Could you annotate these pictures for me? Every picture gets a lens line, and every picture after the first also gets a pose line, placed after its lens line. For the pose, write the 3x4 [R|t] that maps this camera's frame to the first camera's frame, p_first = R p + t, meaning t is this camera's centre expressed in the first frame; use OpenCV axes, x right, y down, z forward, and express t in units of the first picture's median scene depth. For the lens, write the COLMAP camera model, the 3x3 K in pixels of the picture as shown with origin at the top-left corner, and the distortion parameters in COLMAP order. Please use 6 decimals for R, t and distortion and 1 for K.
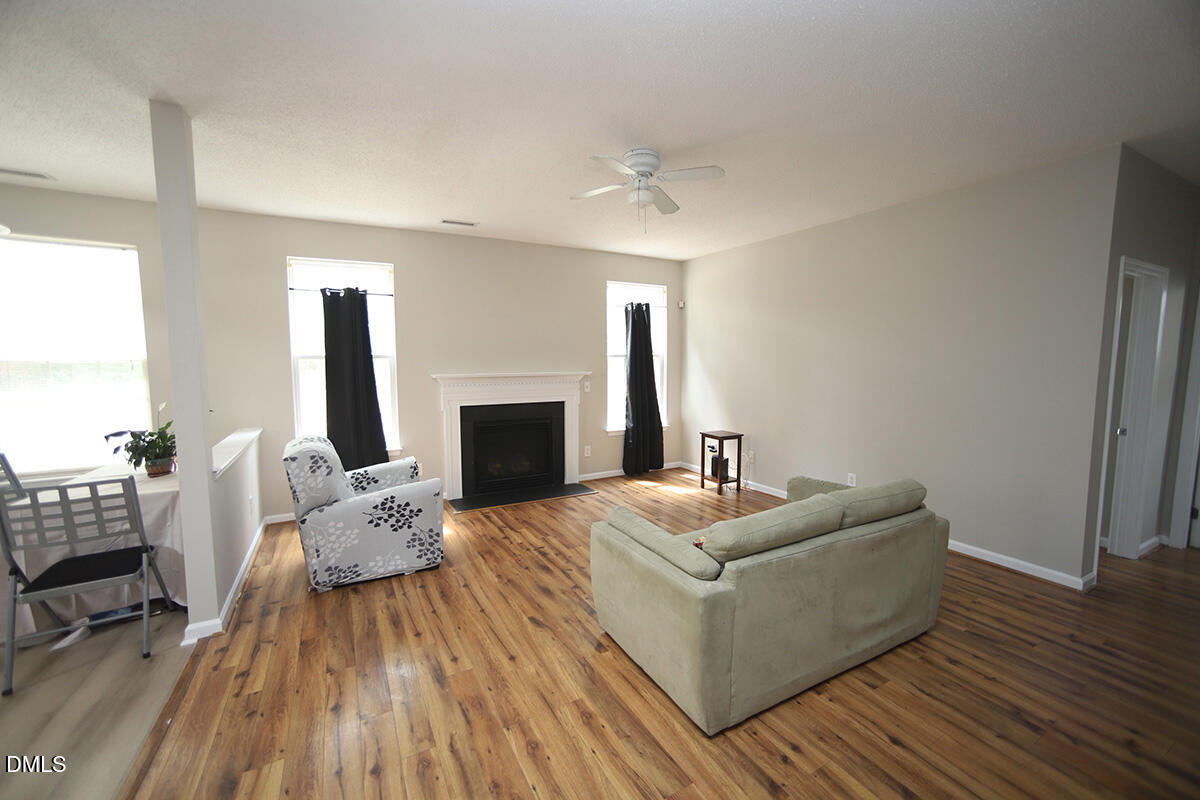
lens RADIAL K [[482.4, 0, 597.5], [0, 482.4, 398.6], [0, 0, 1]] dist [-0.059969, 0.028041]
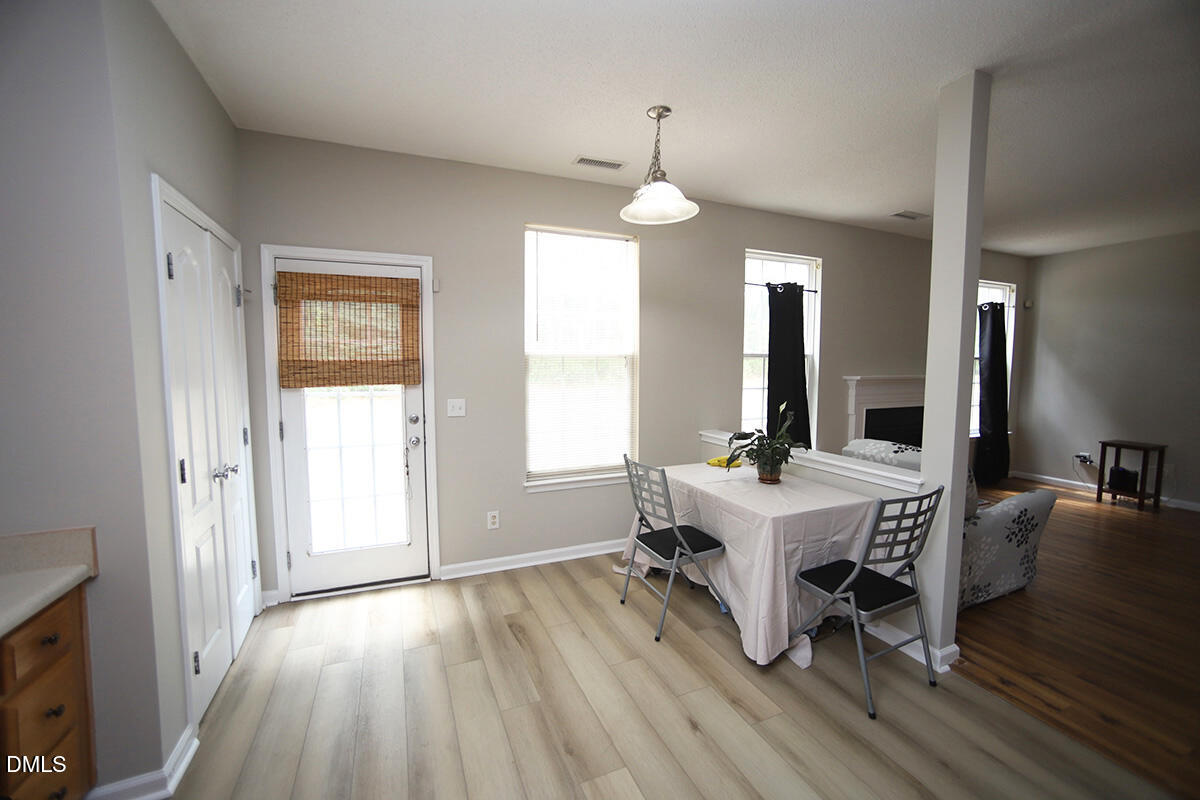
lens RADIAL K [[482.4, 0, 597.5], [0, 482.4, 398.6], [0, 0, 1]] dist [-0.059969, 0.028041]
pose [[0.995405, 0.014929, -0.094581, -0.805399], [-0.015304, 0.999878, -0.003247, 0.005915], [0.094521, 0.004680, 0.995512, 0.019402]]
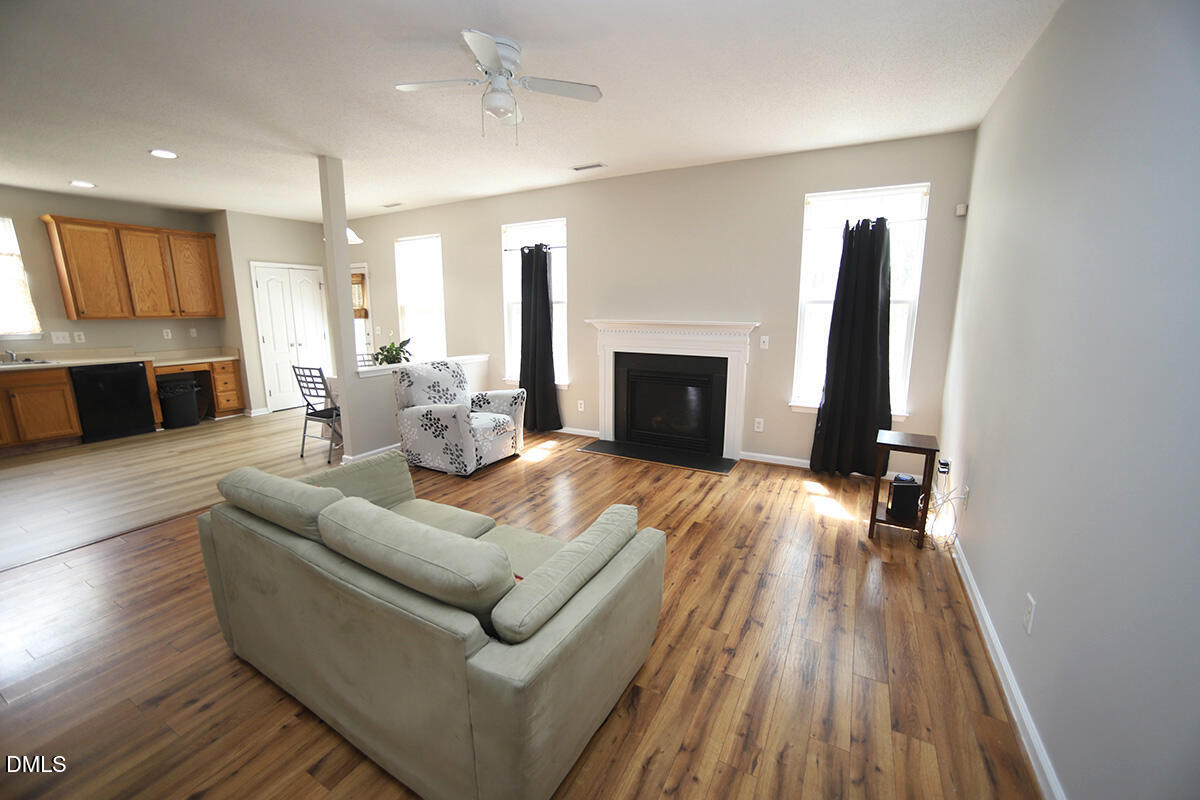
lens RADIAL K [[482.4, 0, 597.5], [0, 482.4, 398.6], [0, 0, 1]] dist [-0.059969, 0.028041]
pose [[0.528651, 0.161252, -0.833382, 0.626195], [-0.071372, 0.986758, 0.145654, -0.036137], [0.845833, -0.017520, 0.533159, 0.473409]]
